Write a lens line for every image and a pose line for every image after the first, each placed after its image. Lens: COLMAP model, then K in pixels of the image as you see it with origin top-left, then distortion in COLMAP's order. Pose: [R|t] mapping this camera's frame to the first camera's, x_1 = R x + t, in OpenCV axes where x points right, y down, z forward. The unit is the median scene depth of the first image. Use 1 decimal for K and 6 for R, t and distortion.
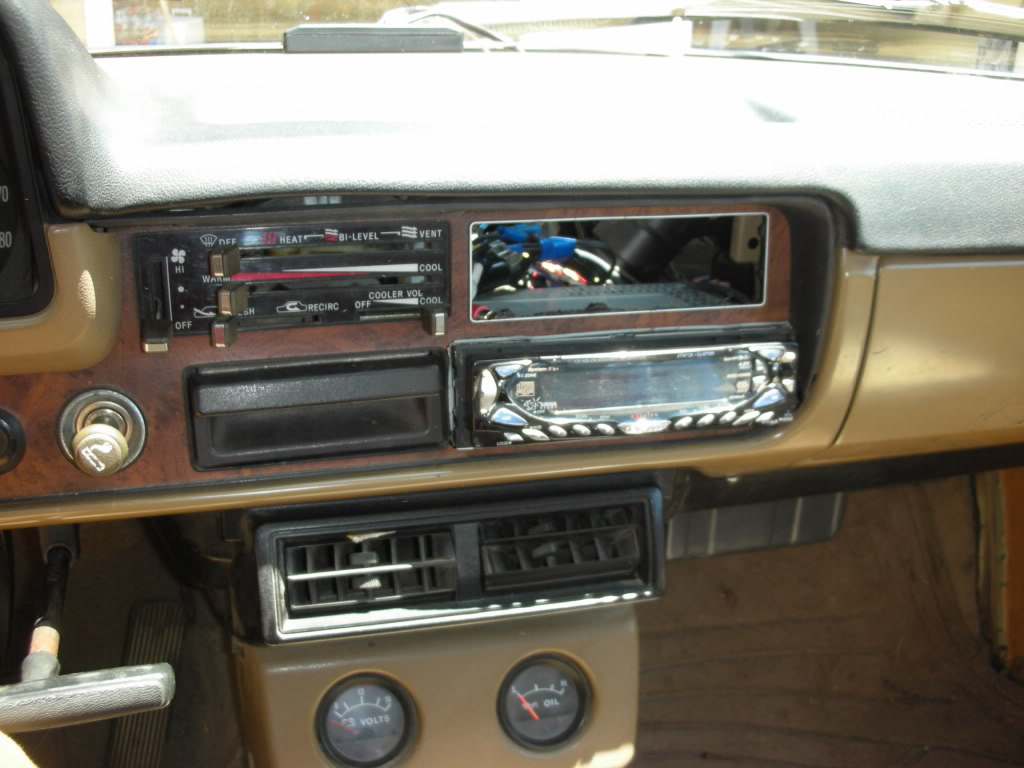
lens RADIAL K [[1037.3, 0, 511.7], [0, 1037.3, 384.4], [0, 0, 1]] dist [-0.149382, 0.000000]
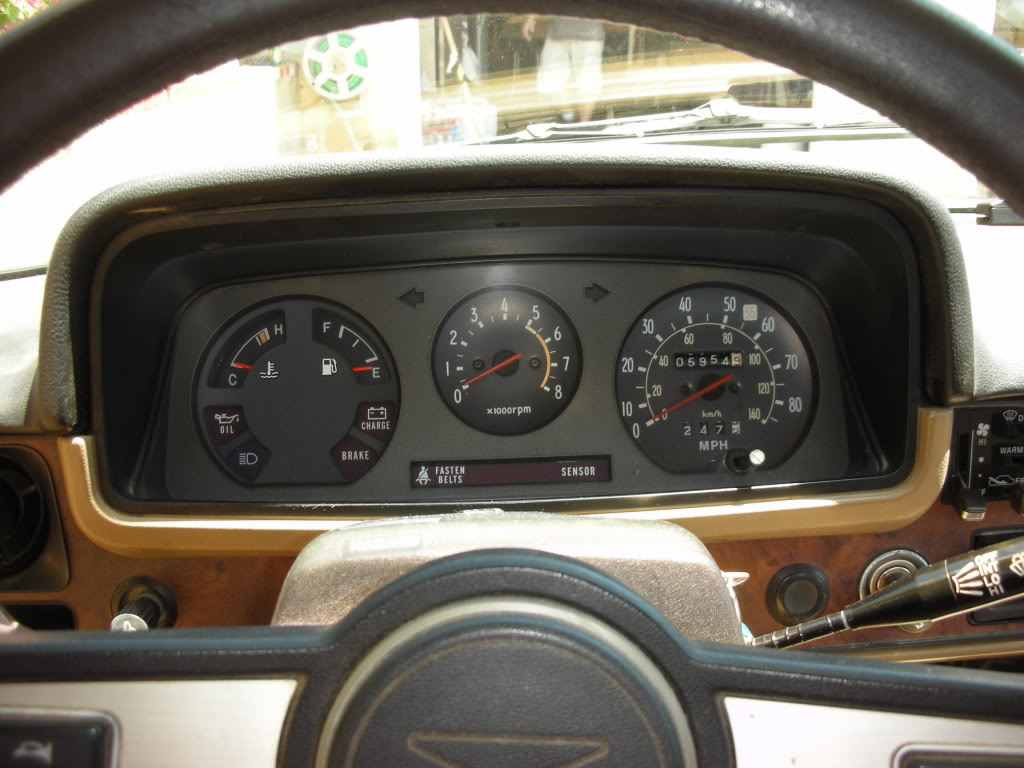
lens RADIAL K [[1037.3, 0, 511.8], [0, 1037.3, 383.4], [0, 0, 1]] dist [-0.149382, 0.000000]
pose [[0.975664, 0.019745, -0.218380, -0.584112], [-0.035310, 0.997087, -0.067606, -0.085078], [0.216409, 0.073672, 0.973519, -0.153085]]
